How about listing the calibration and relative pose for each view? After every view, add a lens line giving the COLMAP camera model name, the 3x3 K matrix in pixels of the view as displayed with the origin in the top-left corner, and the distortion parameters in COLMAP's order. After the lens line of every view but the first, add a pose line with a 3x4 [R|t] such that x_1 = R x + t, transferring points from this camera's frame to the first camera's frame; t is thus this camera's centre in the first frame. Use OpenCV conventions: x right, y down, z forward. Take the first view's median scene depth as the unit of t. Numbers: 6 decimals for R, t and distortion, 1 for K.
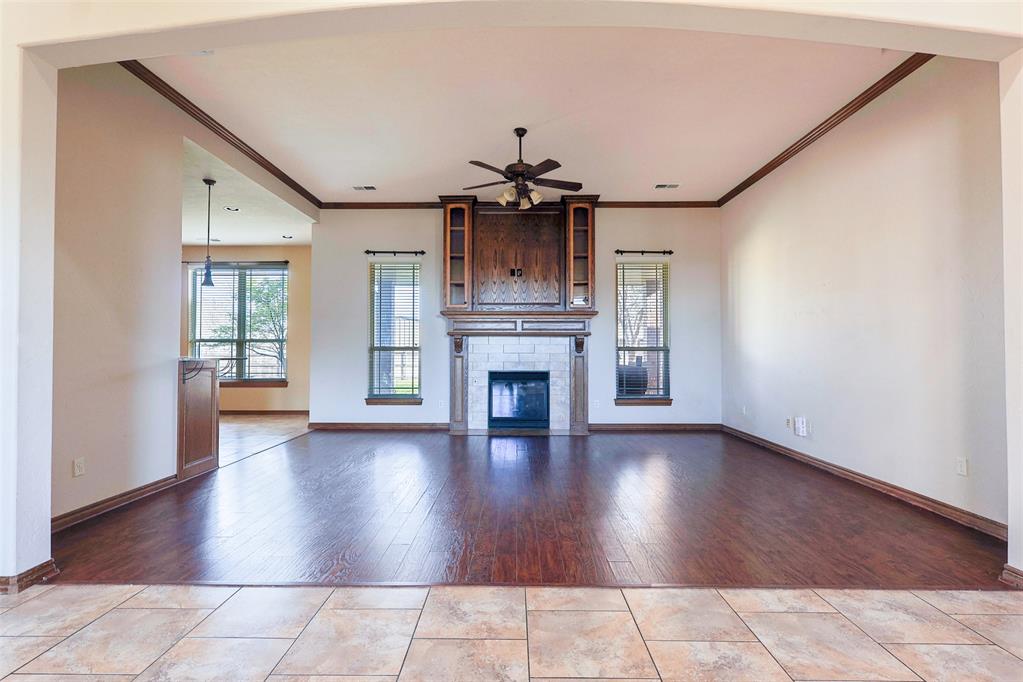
lens RADIAL K [[503.1, 0, 511.4], [0, 503.1, 340.9], [0, 0, 1]] dist [-0.003197, 0.001203]
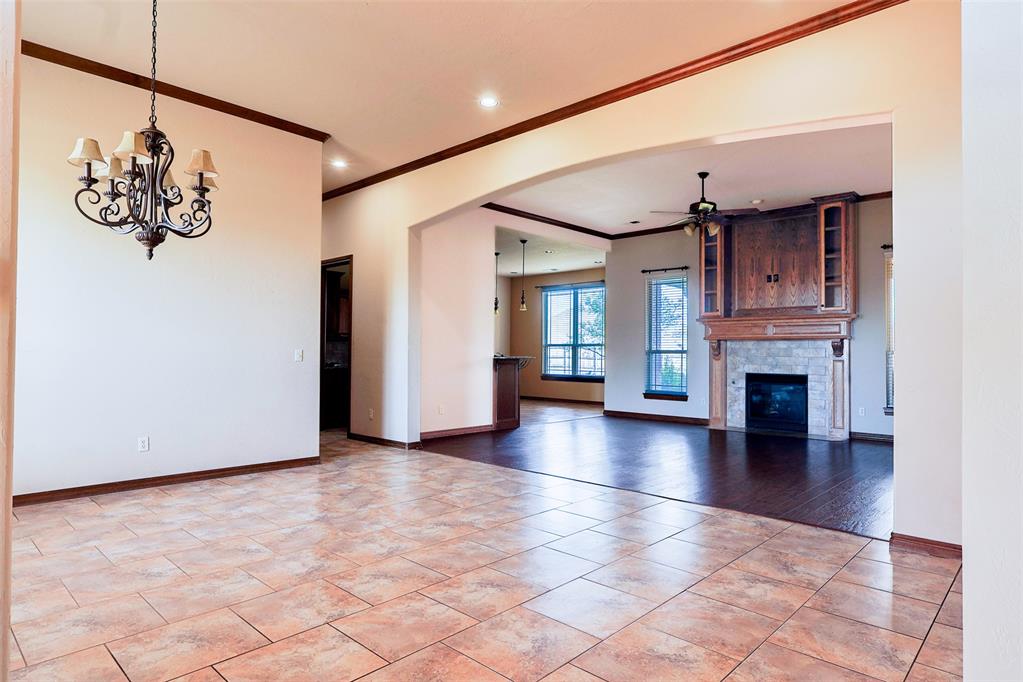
lens RADIAL K [[586.7, 0, 508.2], [0, 586.7, 342.3], [0, 0, 1]] dist [-0.002303, -0.000150]
pose [[0.733077, -0.009022, -0.680085, 0.428525], [0.009015, 0.999953, -0.003547, -0.005557], [0.680086, -0.003531, 0.733124, -0.248704]]
